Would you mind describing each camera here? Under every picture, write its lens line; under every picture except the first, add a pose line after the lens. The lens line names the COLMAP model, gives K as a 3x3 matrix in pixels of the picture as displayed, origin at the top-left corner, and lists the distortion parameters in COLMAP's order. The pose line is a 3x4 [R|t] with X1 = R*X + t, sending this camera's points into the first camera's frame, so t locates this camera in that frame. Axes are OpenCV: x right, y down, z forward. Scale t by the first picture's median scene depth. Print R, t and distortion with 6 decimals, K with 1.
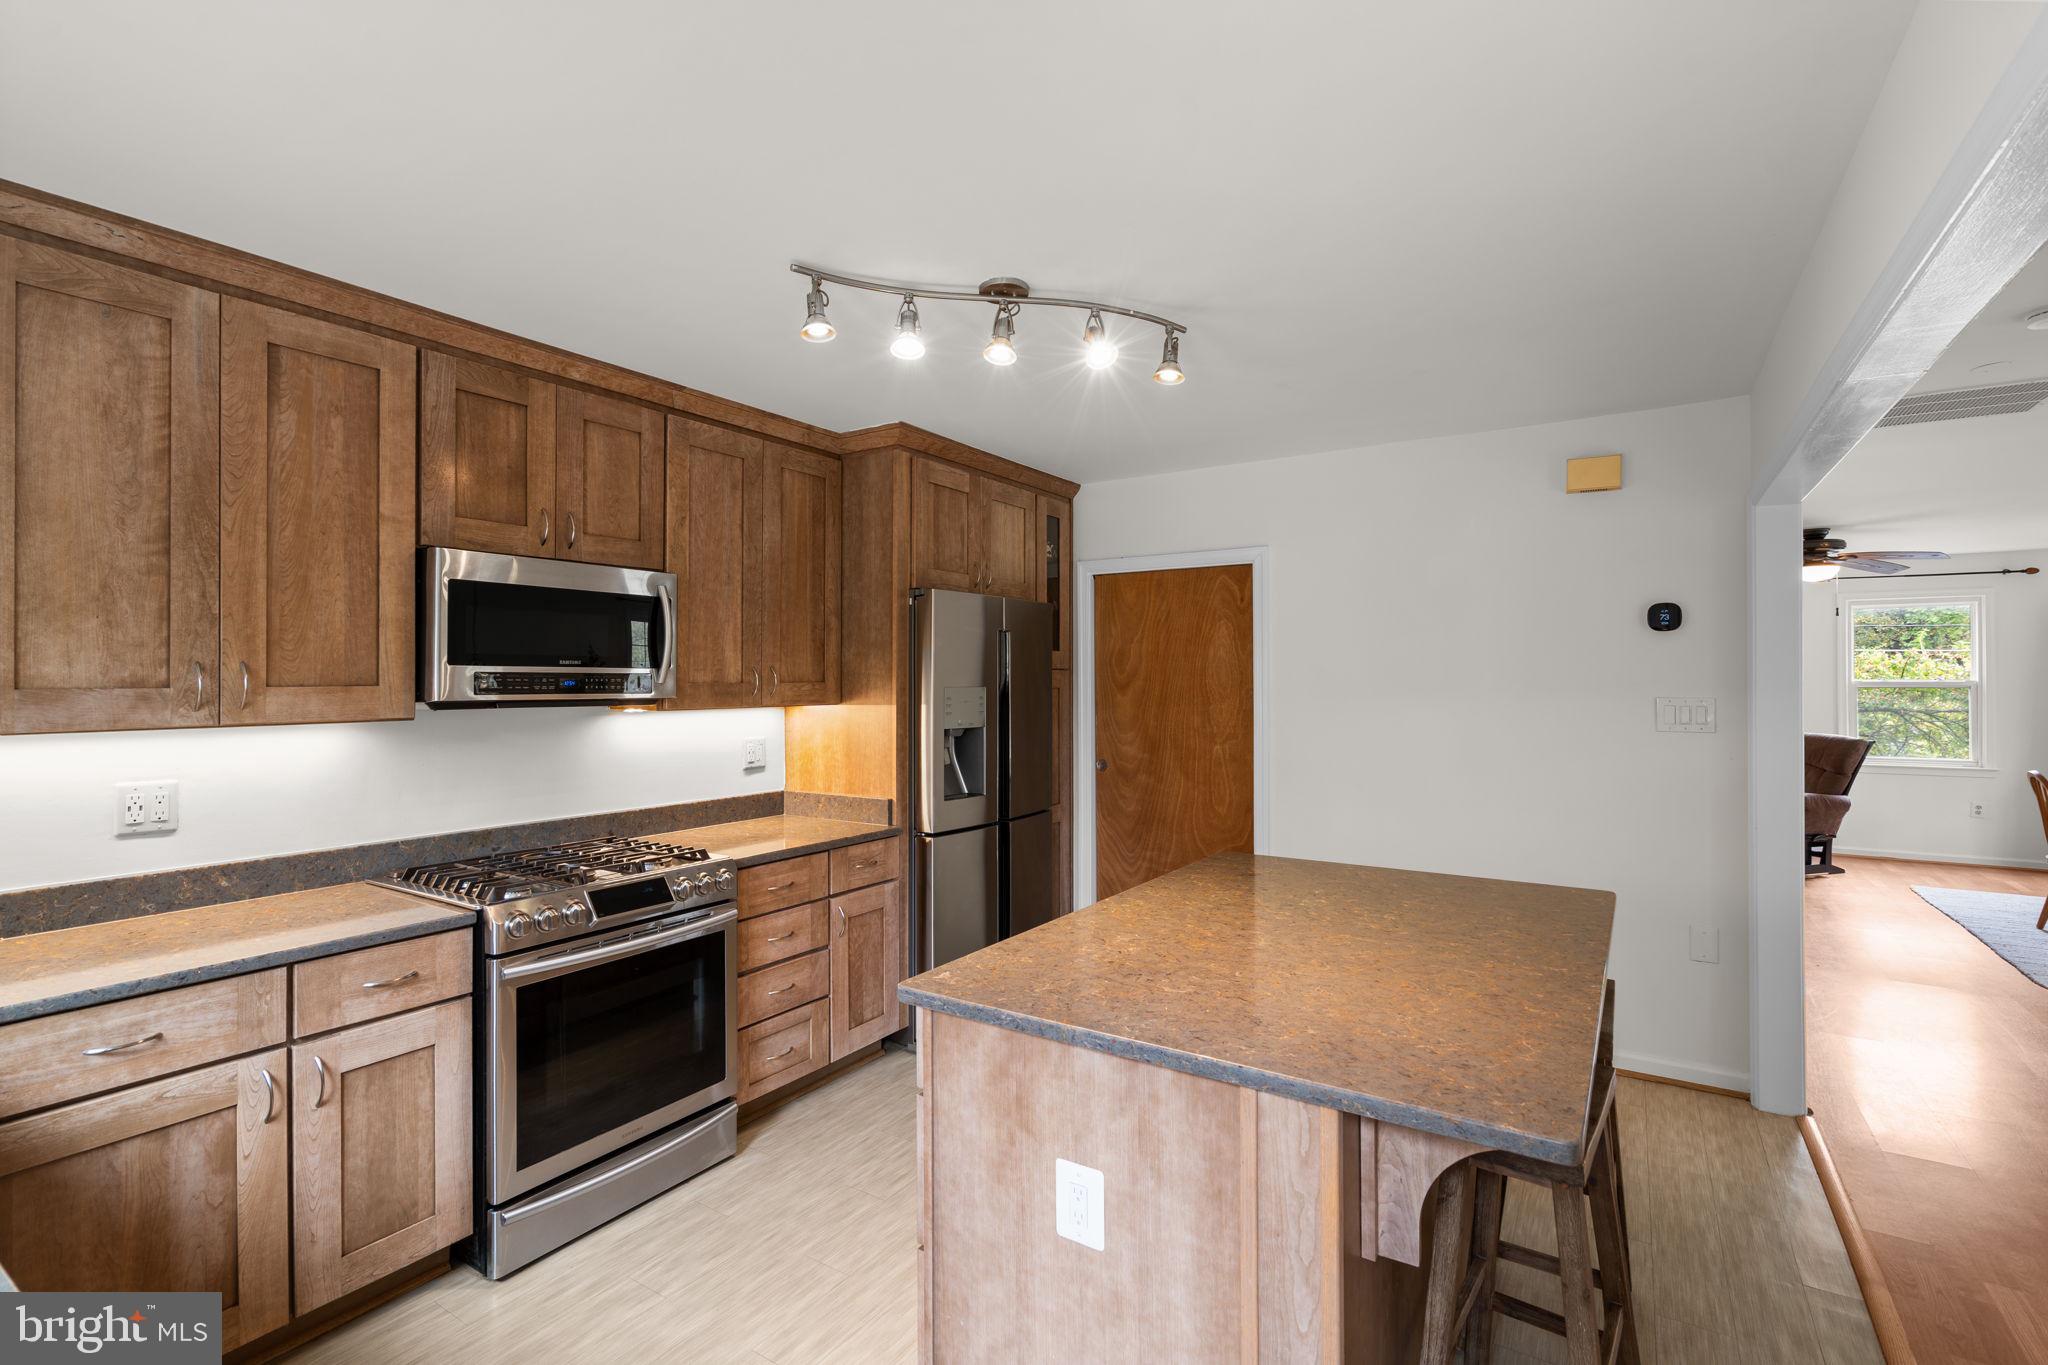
lens RADIAL K [[947.5, 0, 1017.1], [0, 947.5, 674.8], [0, 0, 1]] dist [-0.000287, 0.000364]
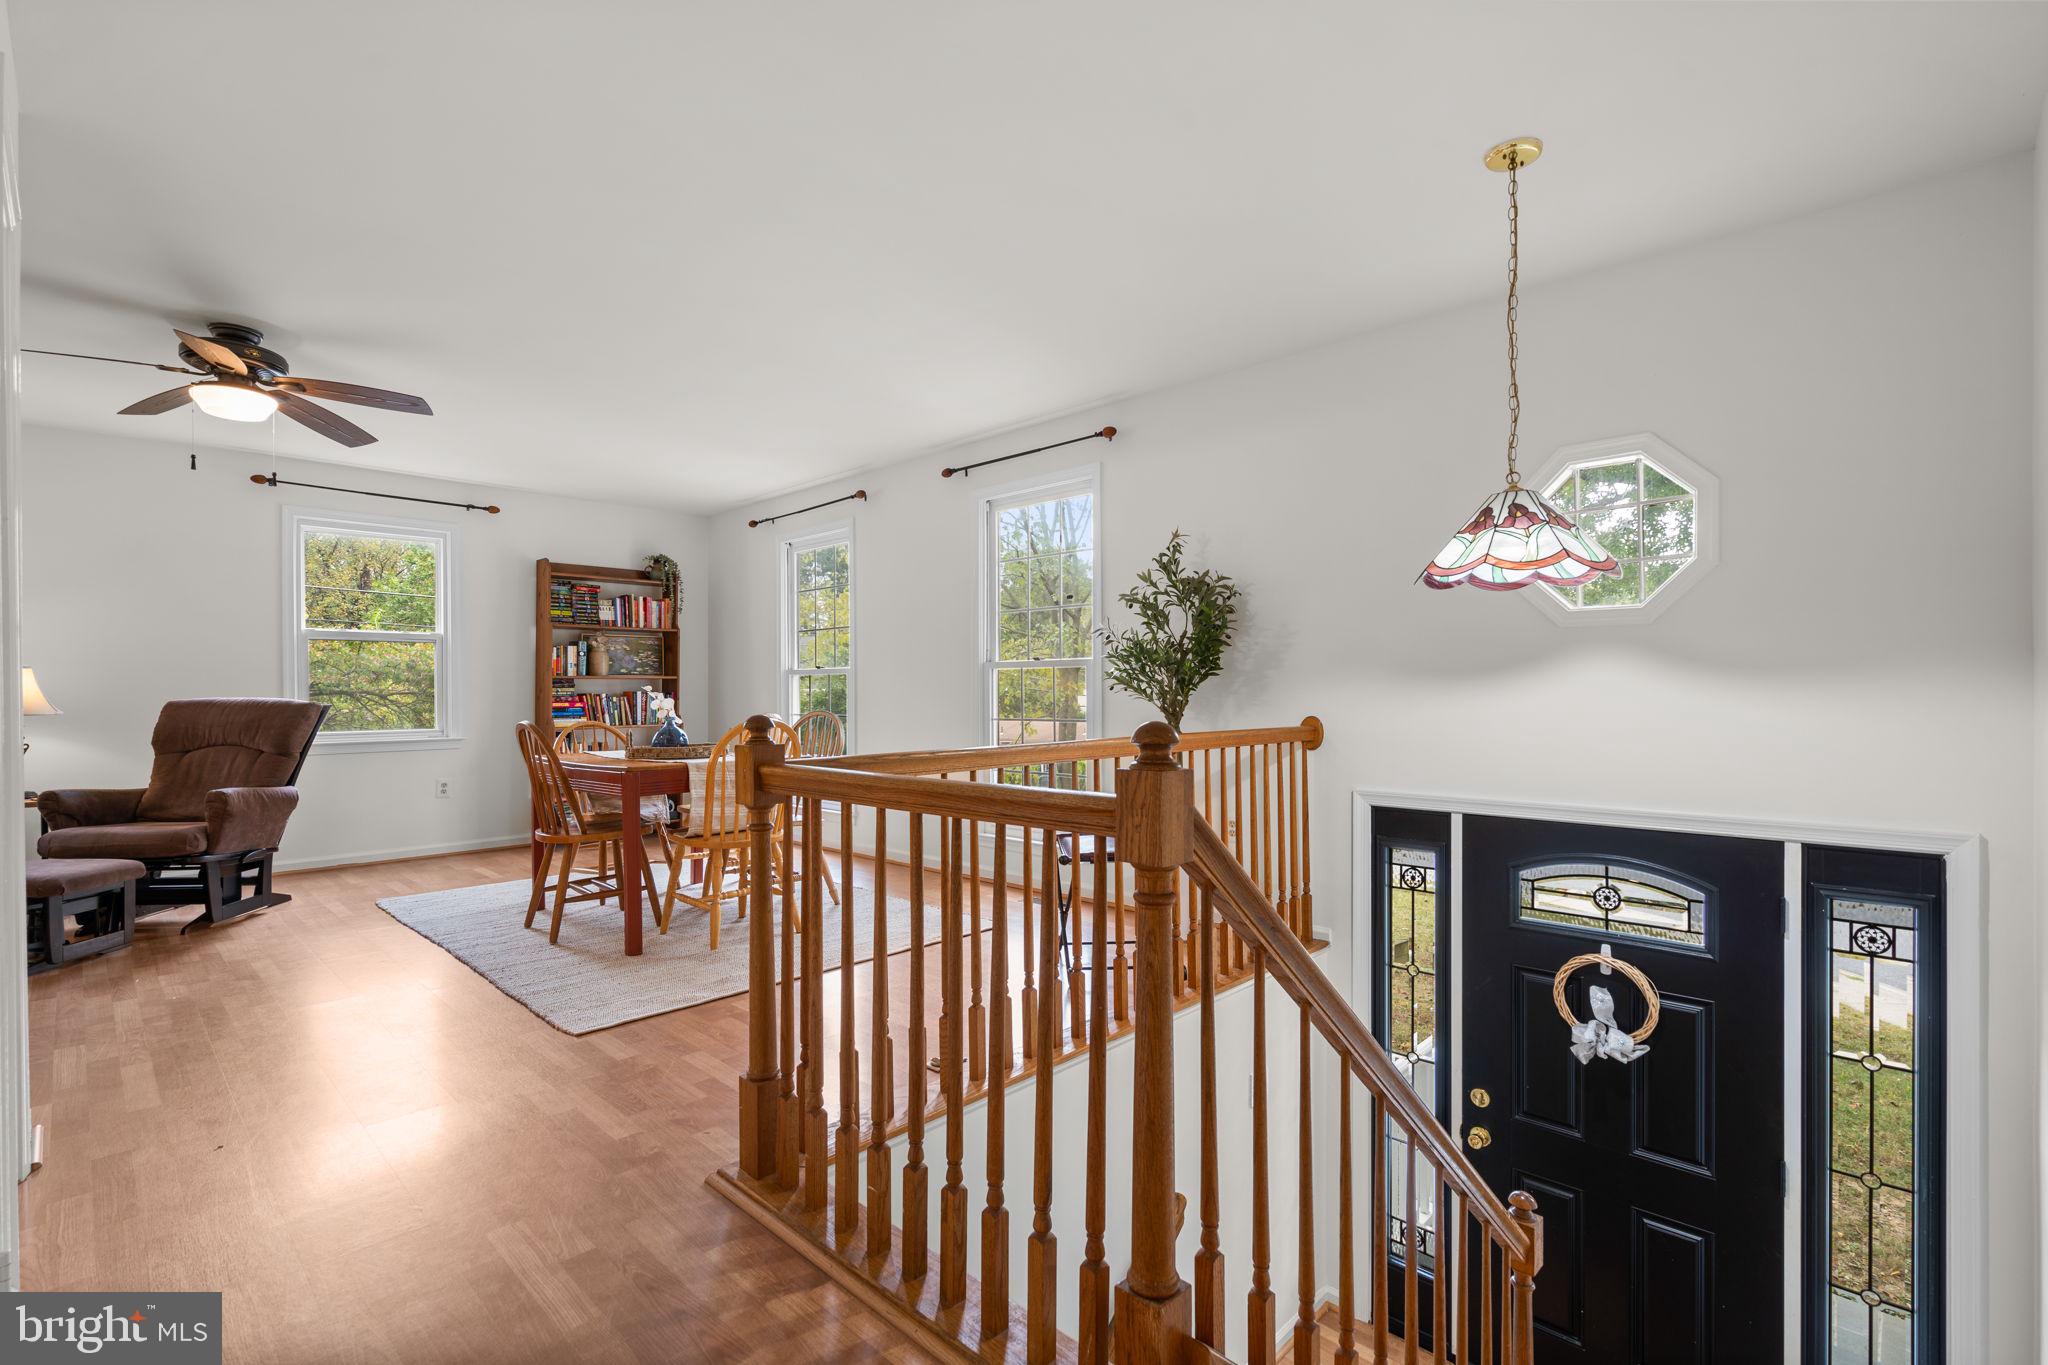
lens RADIAL K [[935.1, 0, 1011.6], [0, 935.1, 689.4], [0, 0, 1]] dist [-0.011007, 0.008017]
pose [[0.201787, -0.001721, 0.979428, 0.527990], [0.001125, 0.999998, 0.001526, 0.093495], [-0.979429, 0.000794, 0.201789, 0.584974]]
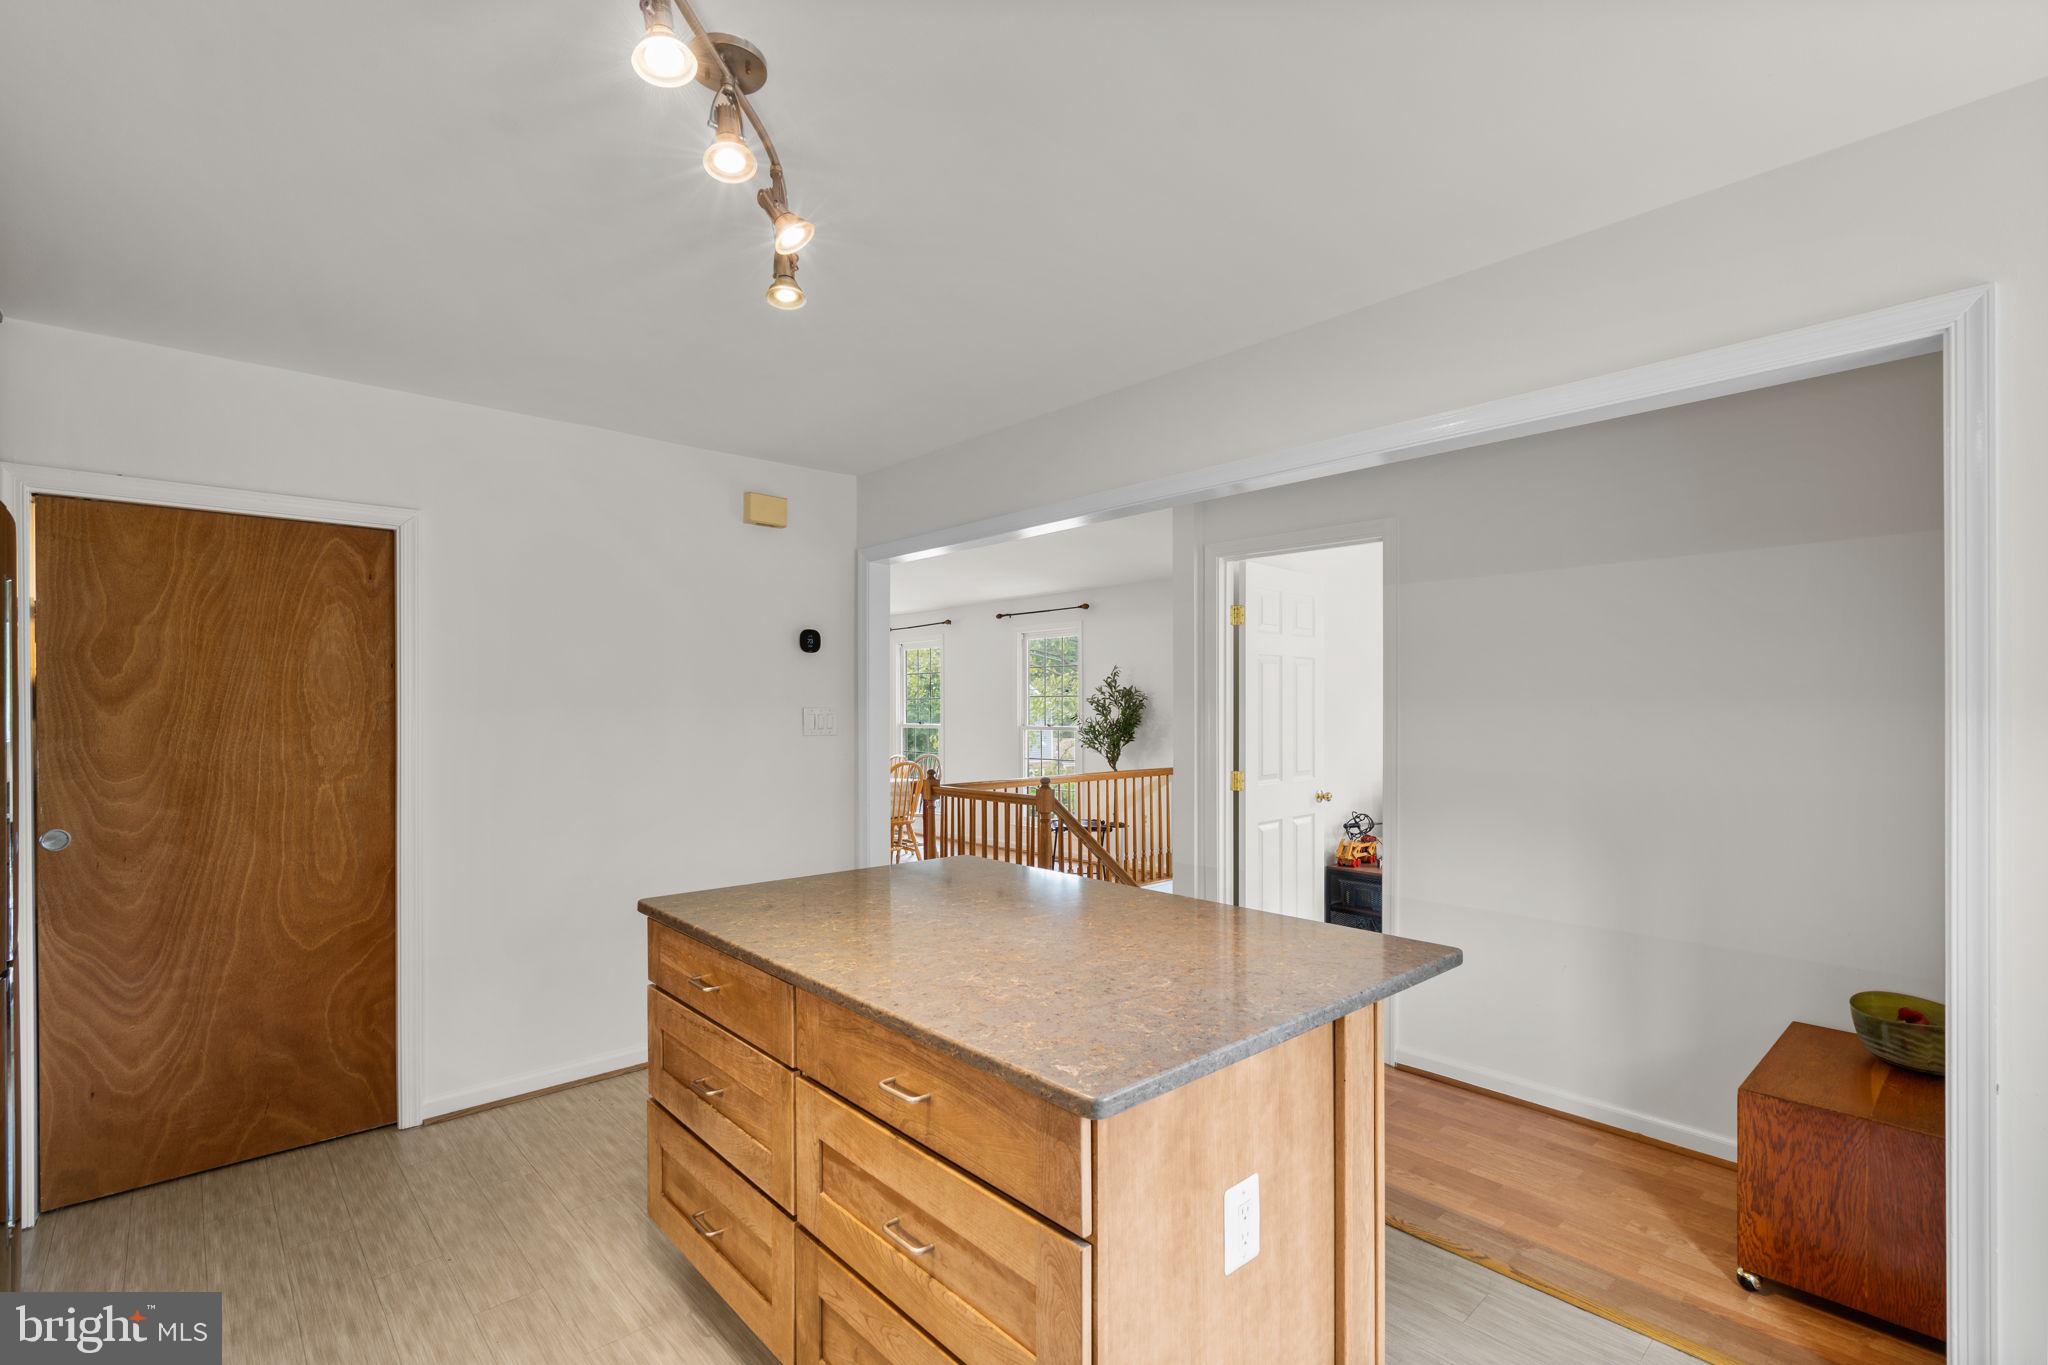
lens RADIAL K [[926.9, 0, 1016.3], [0, 926.9, 693.4], [0, 0, 1]] dist [-0.007570, 0.003711]
pose [[0.257806, 0.013771, 0.966099, -0.302435], [-0.002843, 0.999905, -0.013494, 0.016513], [-0.966193, 0.000733, 0.257820, 0.336832]]
